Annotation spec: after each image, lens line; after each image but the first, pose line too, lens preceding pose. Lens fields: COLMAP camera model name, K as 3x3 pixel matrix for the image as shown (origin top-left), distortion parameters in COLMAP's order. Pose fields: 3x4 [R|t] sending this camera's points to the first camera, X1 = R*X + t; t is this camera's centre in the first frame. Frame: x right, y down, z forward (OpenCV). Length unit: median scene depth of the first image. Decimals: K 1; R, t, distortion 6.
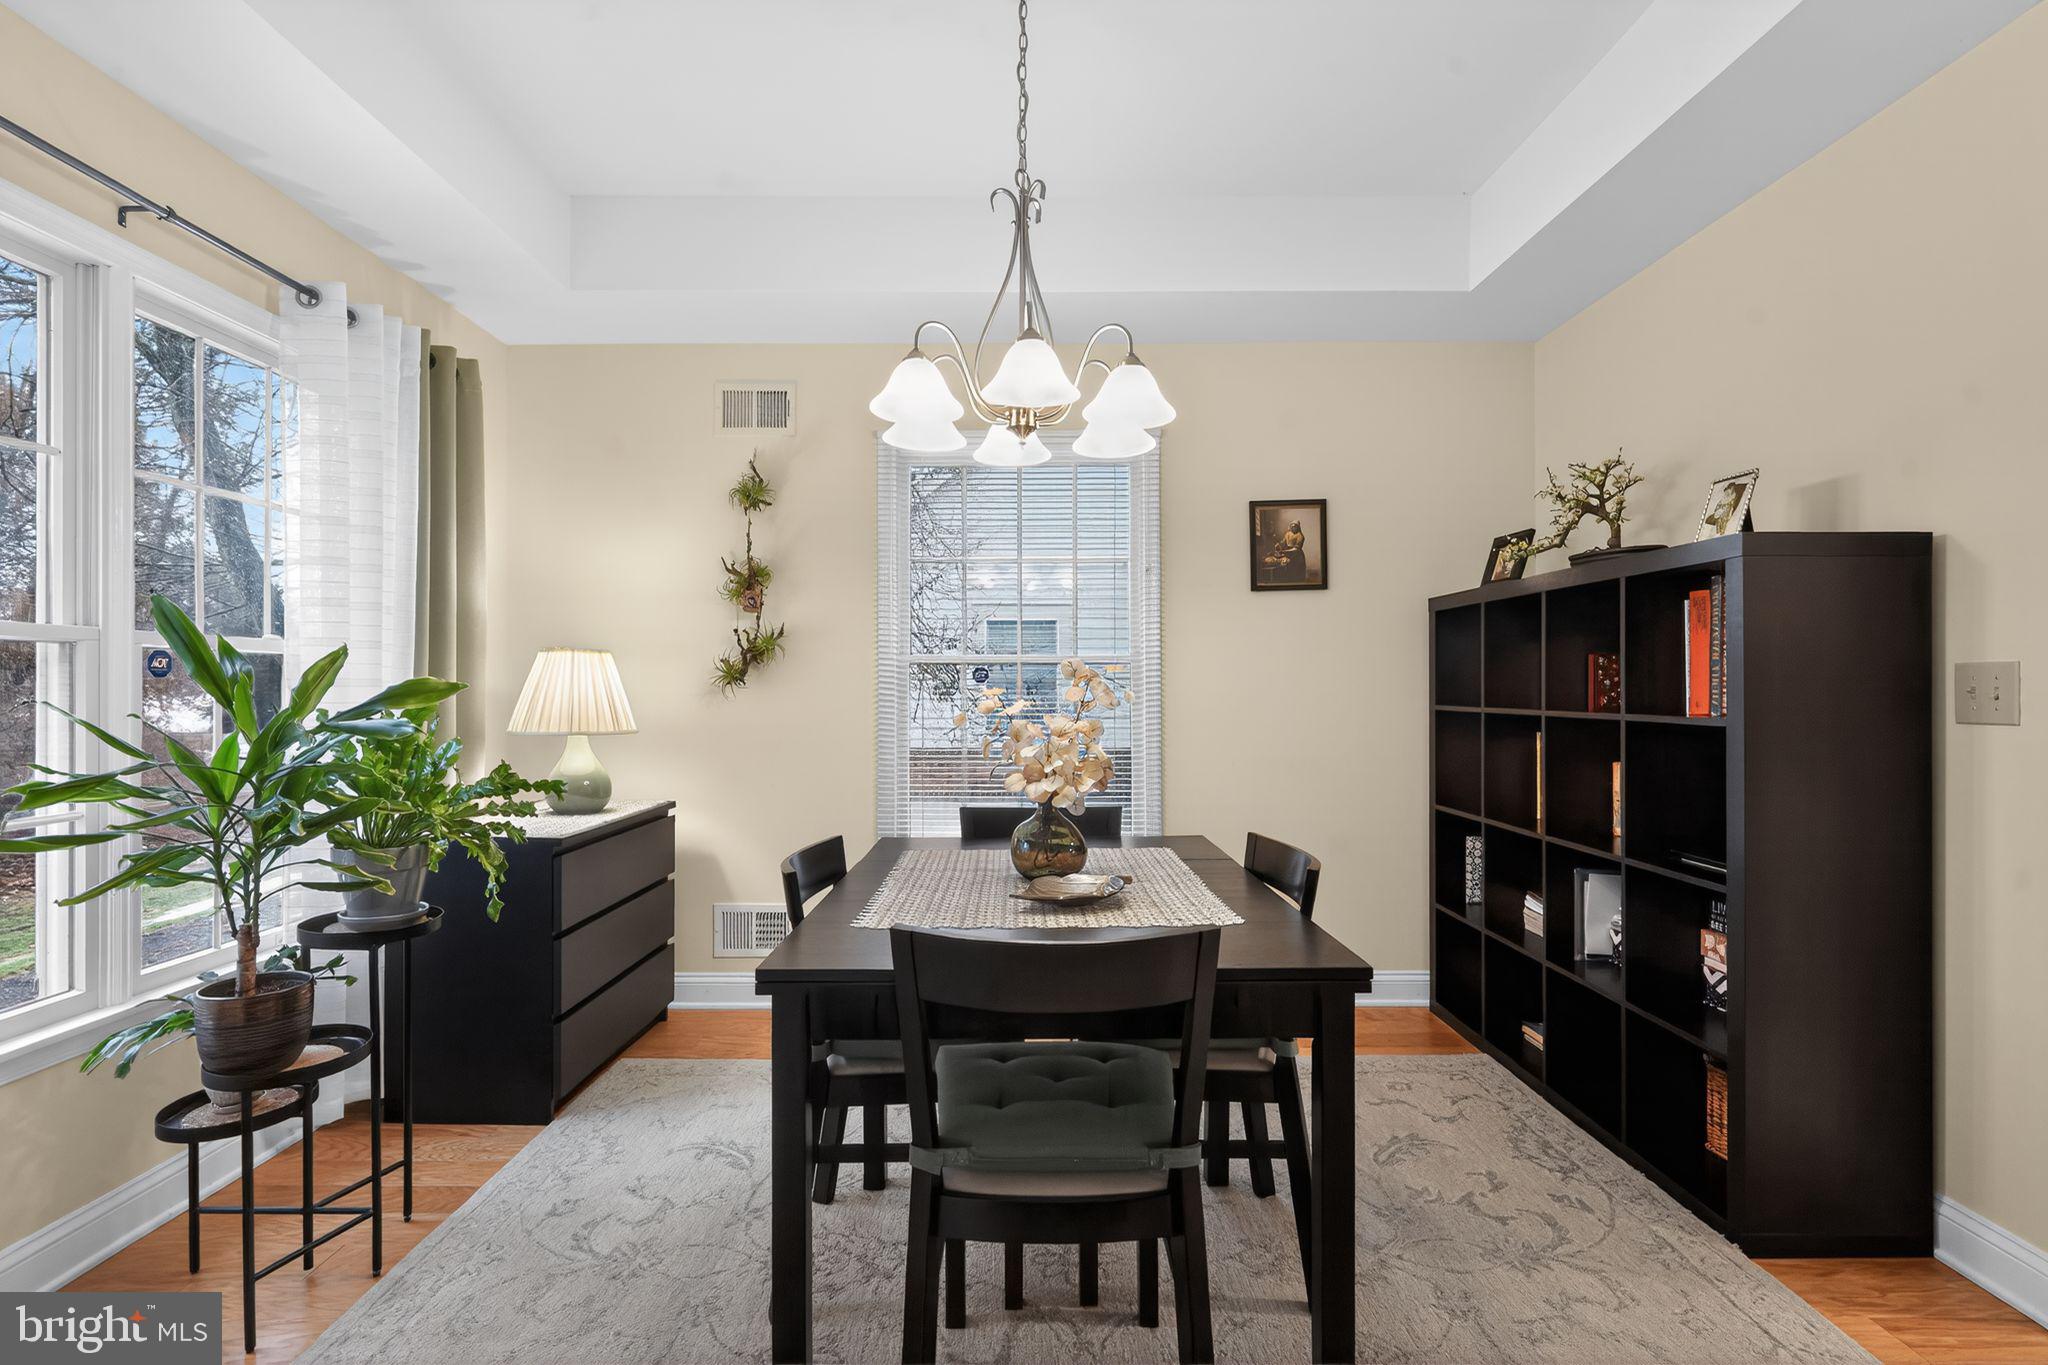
lens RADIAL K [[956.7, 0, 1029.4], [0, 956.7, 688.8], [0, 0, 1]] dist [-0.001239, 0.000760]
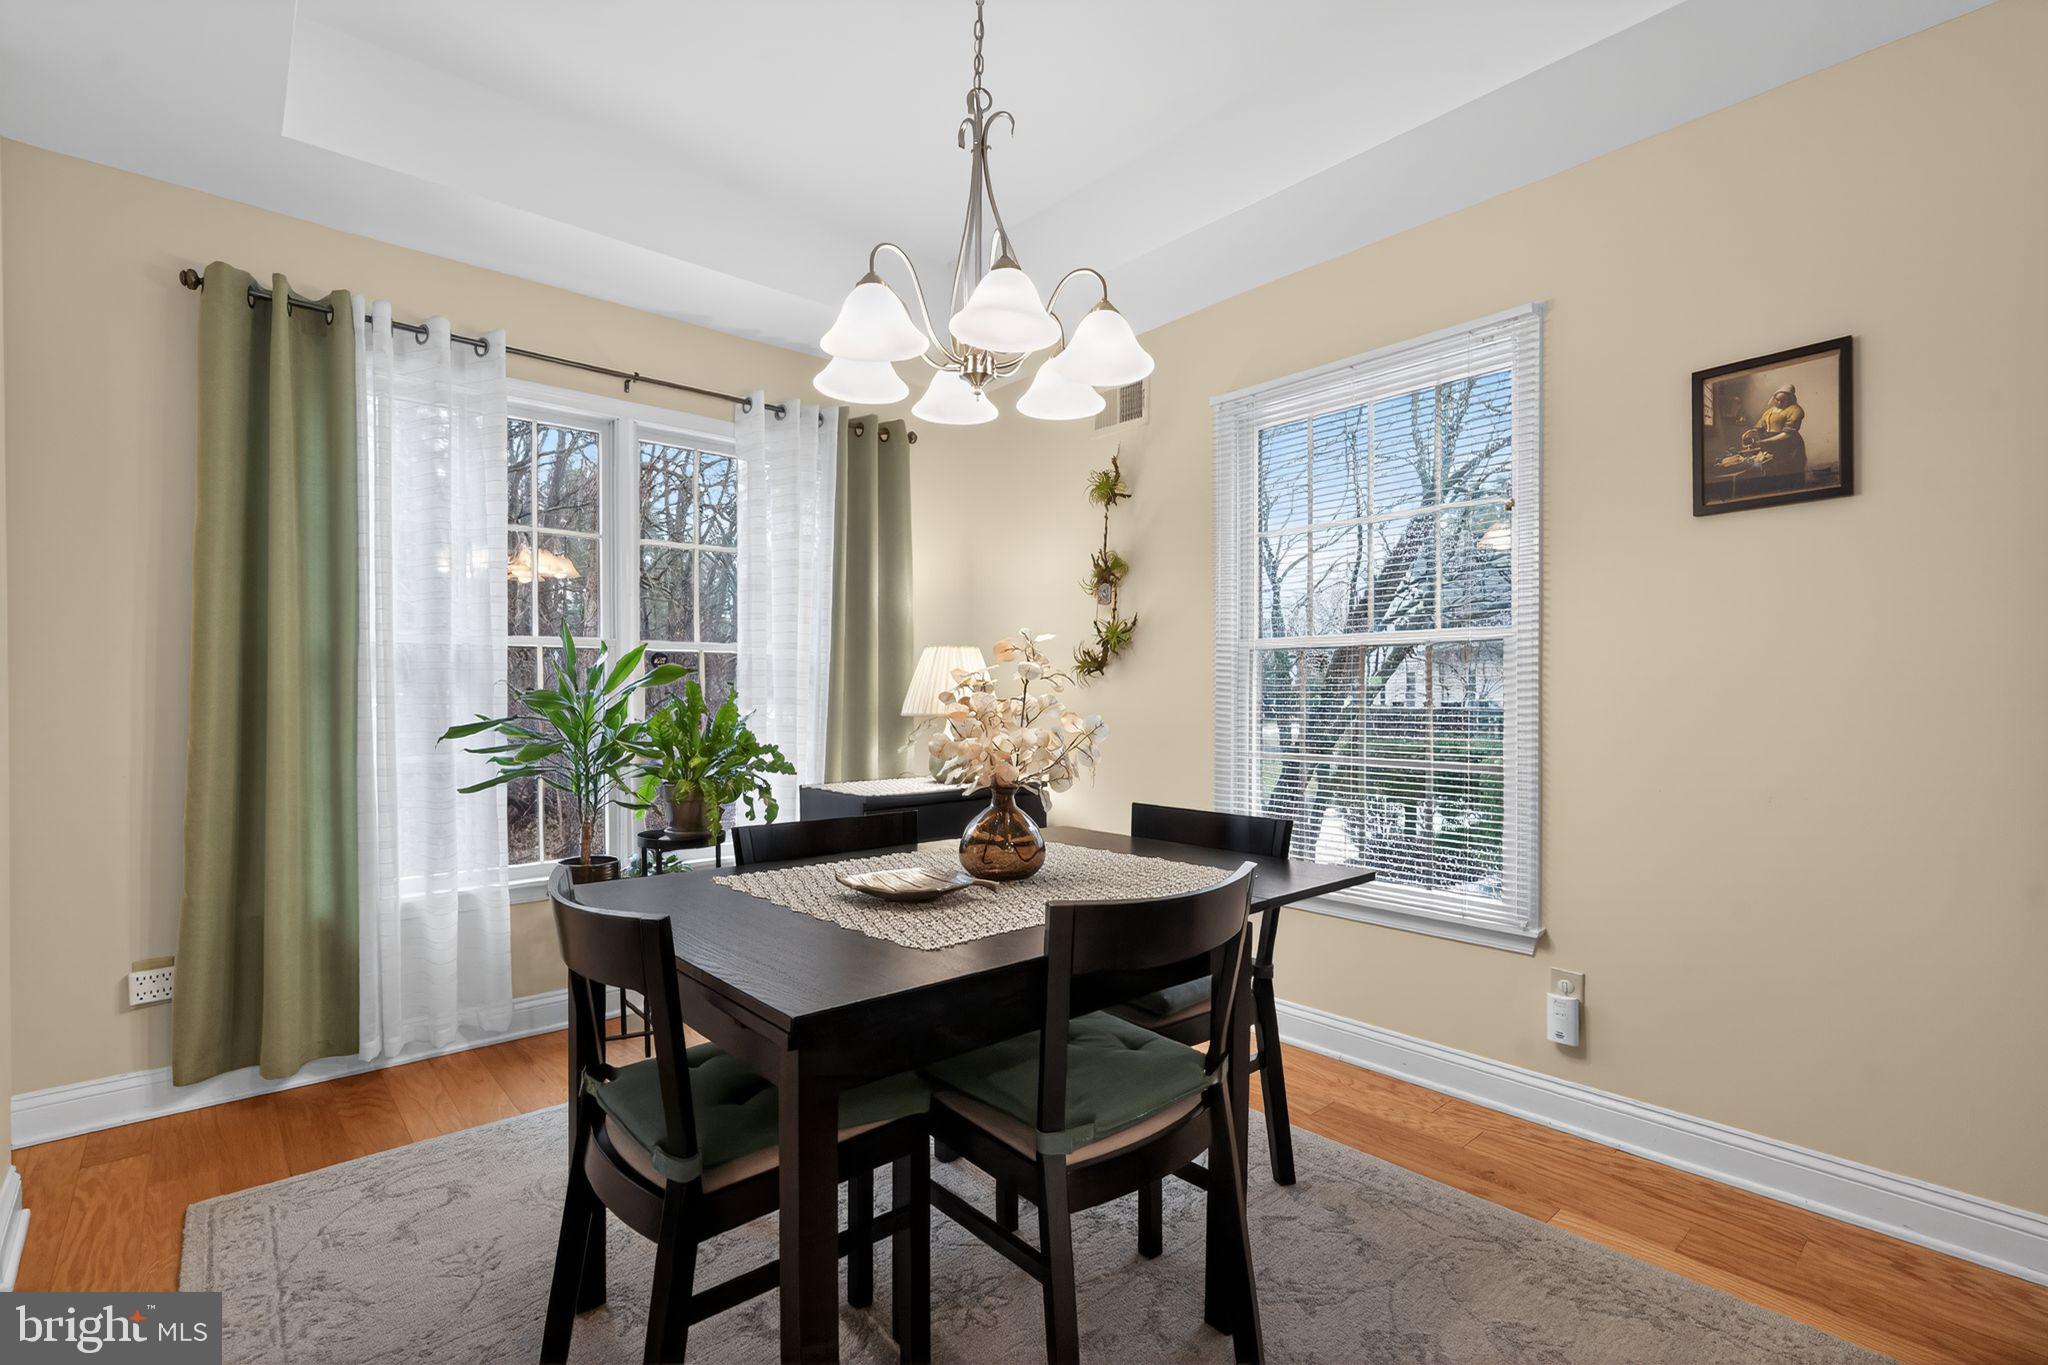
lens RADIAL K [[920.6, 0, 1036.6], [0, 920.6, 695.8], [0, 0, 1]] dist [0.000872, 0.000625]
pose [[0.662310, 0.007573, -0.749192, 0.486711], [-0.002660, 0.999966, 0.007756, 0.014481], [0.749225, -0.003144, 0.662308, 0.337083]]
